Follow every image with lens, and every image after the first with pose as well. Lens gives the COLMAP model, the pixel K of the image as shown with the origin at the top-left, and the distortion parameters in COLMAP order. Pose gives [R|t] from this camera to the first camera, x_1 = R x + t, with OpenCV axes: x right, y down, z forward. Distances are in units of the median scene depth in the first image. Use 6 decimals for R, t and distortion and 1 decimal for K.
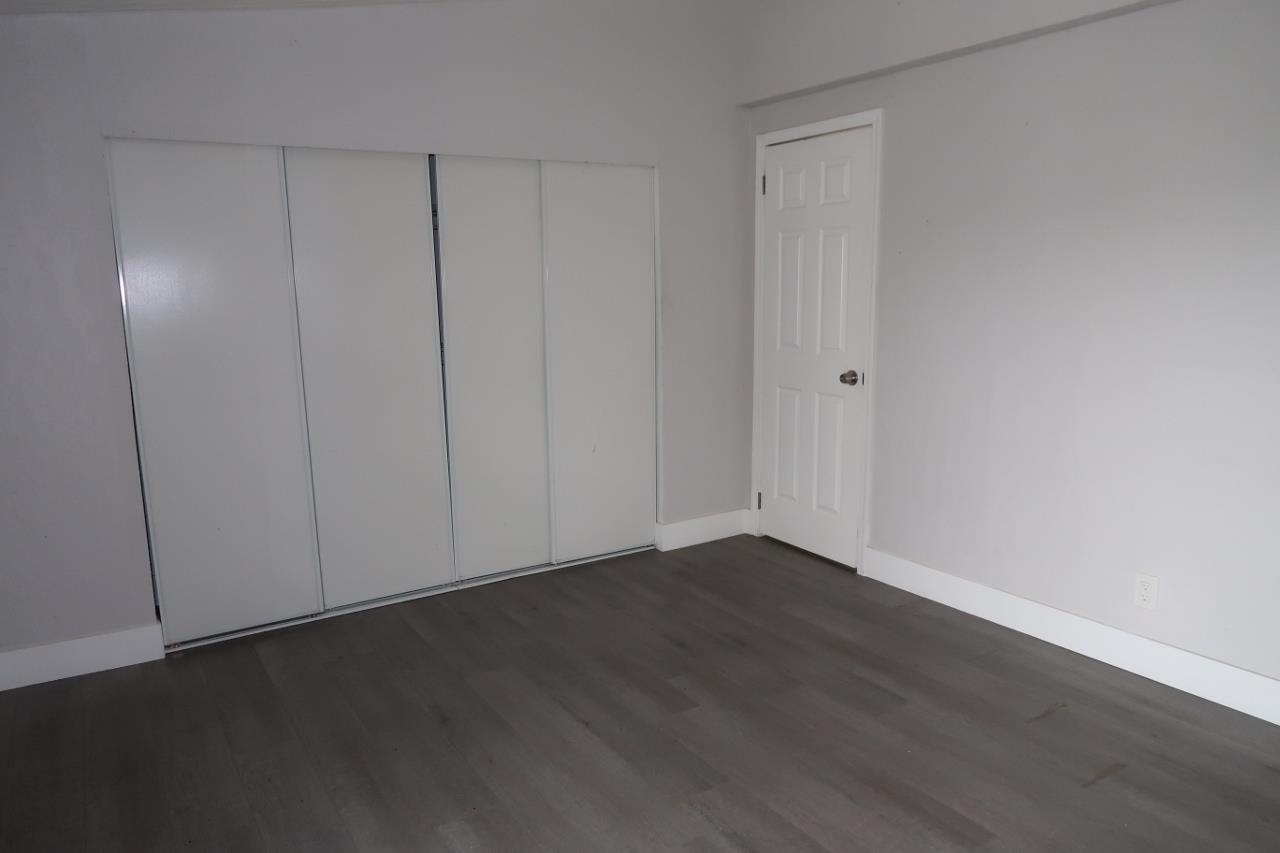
lens RADIAL K [[865.8, 0, 644.4], [0, 865.8, 421.8], [0, 0, 1]] dist [-0.012101, 0.001406]
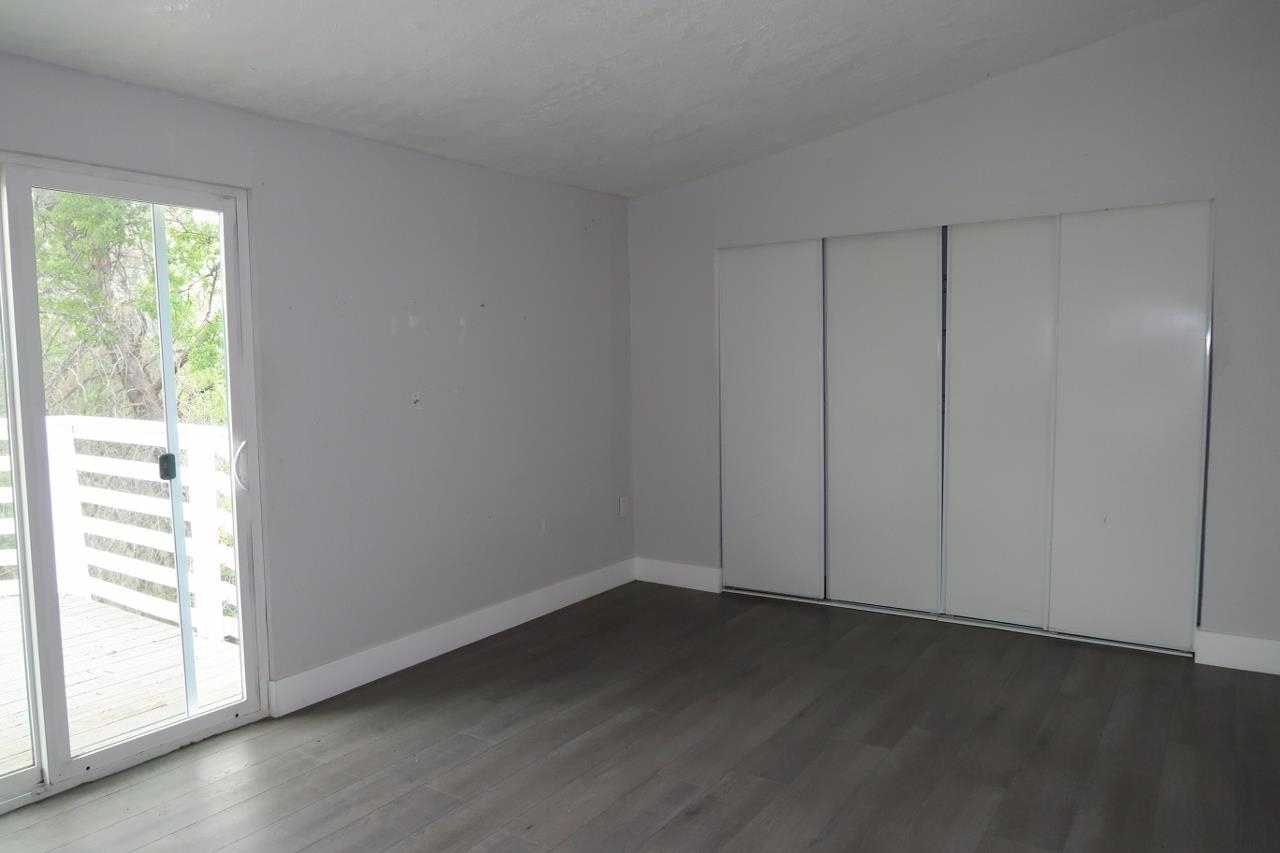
lens RADIAL K [[865.8, 0, 644.6], [0, 865.8, 429.7], [0, 0, 1]] dist [-0.012101, 0.001406]
pose [[0.422107, 0.087230, -0.902339, 0.641575], [-0.131097, 0.990771, 0.034453, -0.035080], [0.897017, 0.103751, 0.429647, 0.198430]]
